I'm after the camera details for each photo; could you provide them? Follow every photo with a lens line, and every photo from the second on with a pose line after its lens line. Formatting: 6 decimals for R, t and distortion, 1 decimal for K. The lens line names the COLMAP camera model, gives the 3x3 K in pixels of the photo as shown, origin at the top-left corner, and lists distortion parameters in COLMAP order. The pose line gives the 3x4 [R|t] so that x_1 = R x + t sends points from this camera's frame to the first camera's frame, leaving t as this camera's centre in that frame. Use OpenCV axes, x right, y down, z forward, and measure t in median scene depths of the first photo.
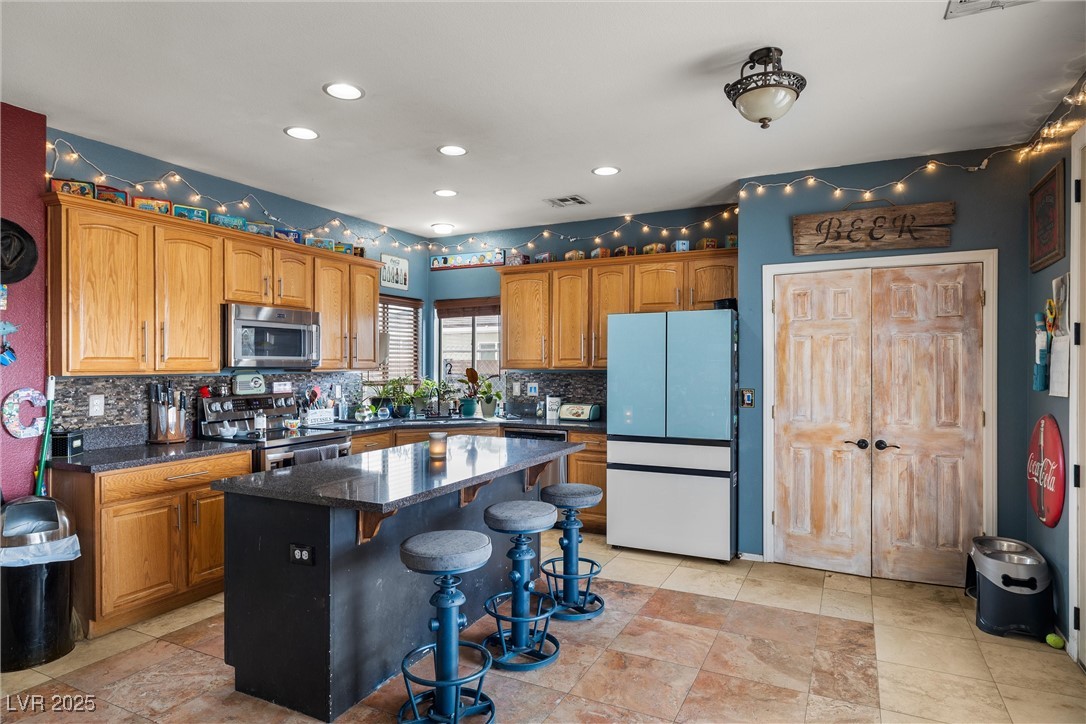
lens RADIAL K [[628.2, 0, 545.4], [0, 628.2, 363.6], [0, 0, 1]] dist [0.002816, 0.000533]
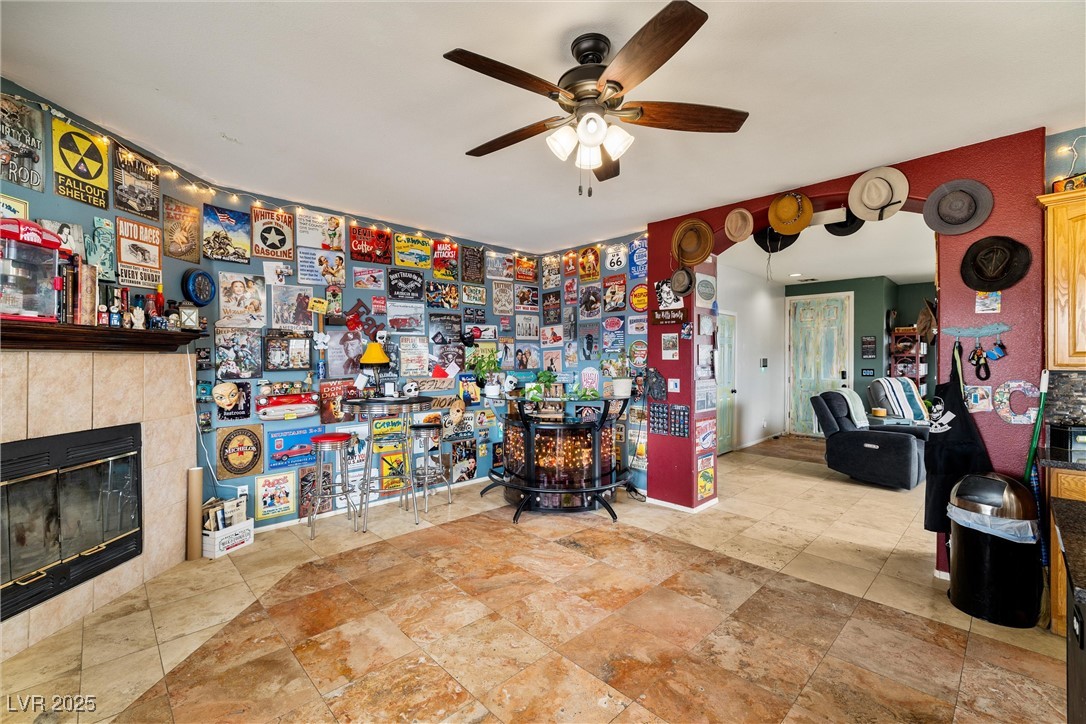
lens RADIAL K [[461.3, 0, 541.9], [0, 461.3, 357.5], [0, 0, 1]] dist [0.001373, -0.000185]
pose [[-0.336303, -0.000997, -0.941753, 0.154890], [0.000698, 0.999999, -0.001308, -0.000504], [0.941753, -0.001097, -0.336302, 0.303649]]
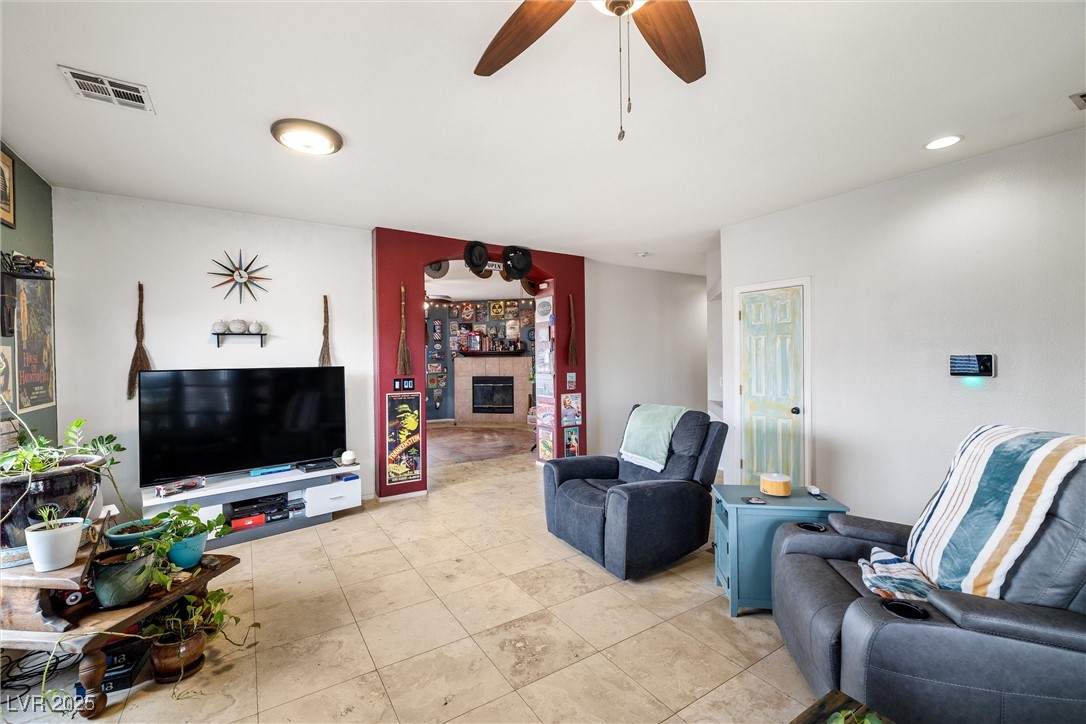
lens RADIAL K [[461.3, 0, 542.1], [0, 461.3, 360.3], [0, 0, 1]] dist [0.001373, -0.000185]
pose [[-0.859314, 0.006928, 0.511401, -1.396423], [0.010882, 0.999930, 0.004740, -0.000775], [-0.511332, 0.009639, -0.859329, 1.340891]]
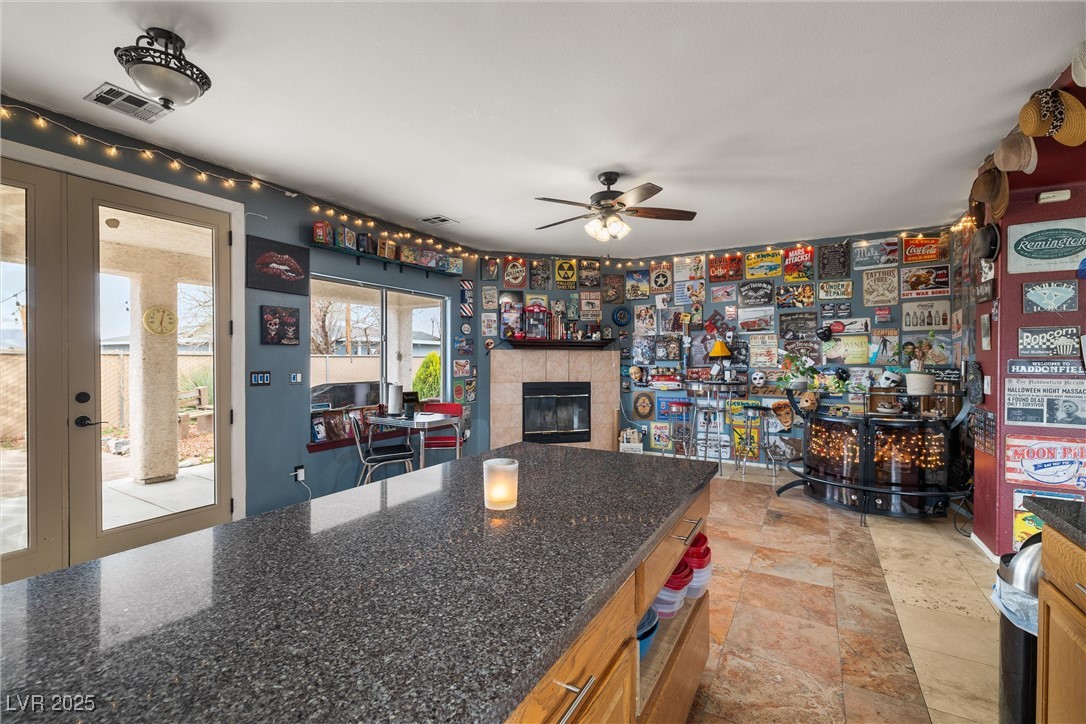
lens RADIAL K [[461.3, 0, 532.9], [0, 461.3, 362.0], [0, 0, 1]] dist [0.001373, -0.000185]
pose [[-0.997062, -0.003412, 0.076517, -0.163559], [-0.002886, 0.999971, 0.006984, 0.016397], [-0.076539, 0.006742, -0.997044, 0.921168]]
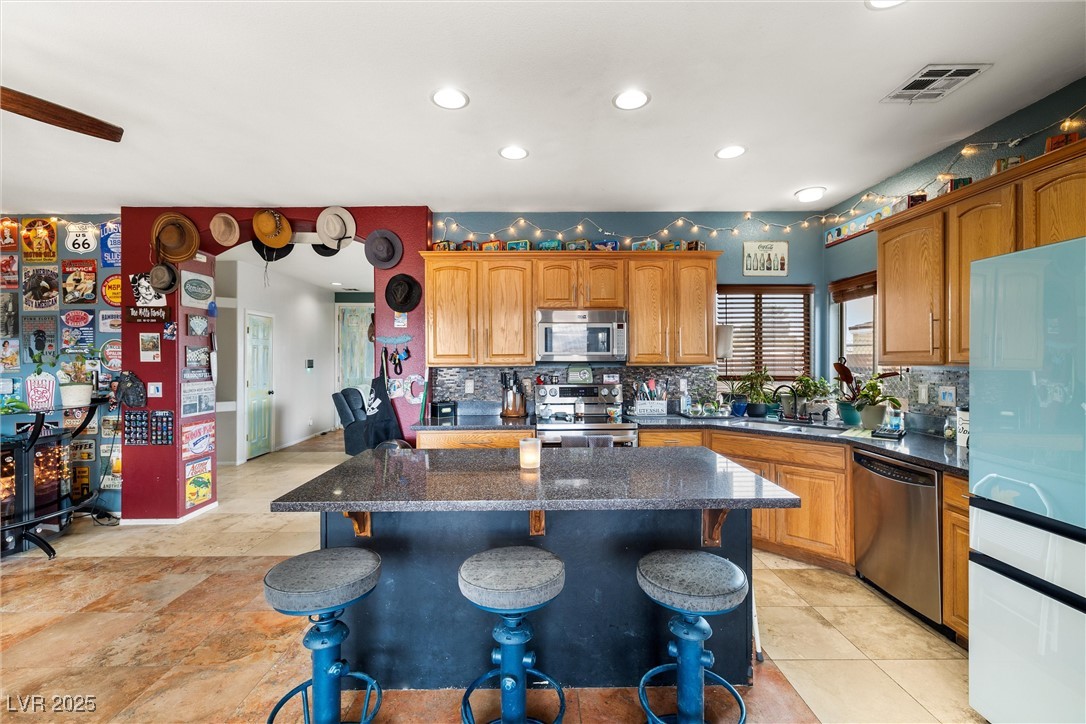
lens RADIAL K [[461.3, 0, 540.0], [0, 461.3, 356.6], [0, 0, 1]] dist [0.001373, -0.000185]
pose [[0.447148, -0.005175, -0.894445, 0.261987], [0.004333, 0.999984, -0.003619, -0.000339], [0.894450, -0.002258, 0.447163, 0.480648]]
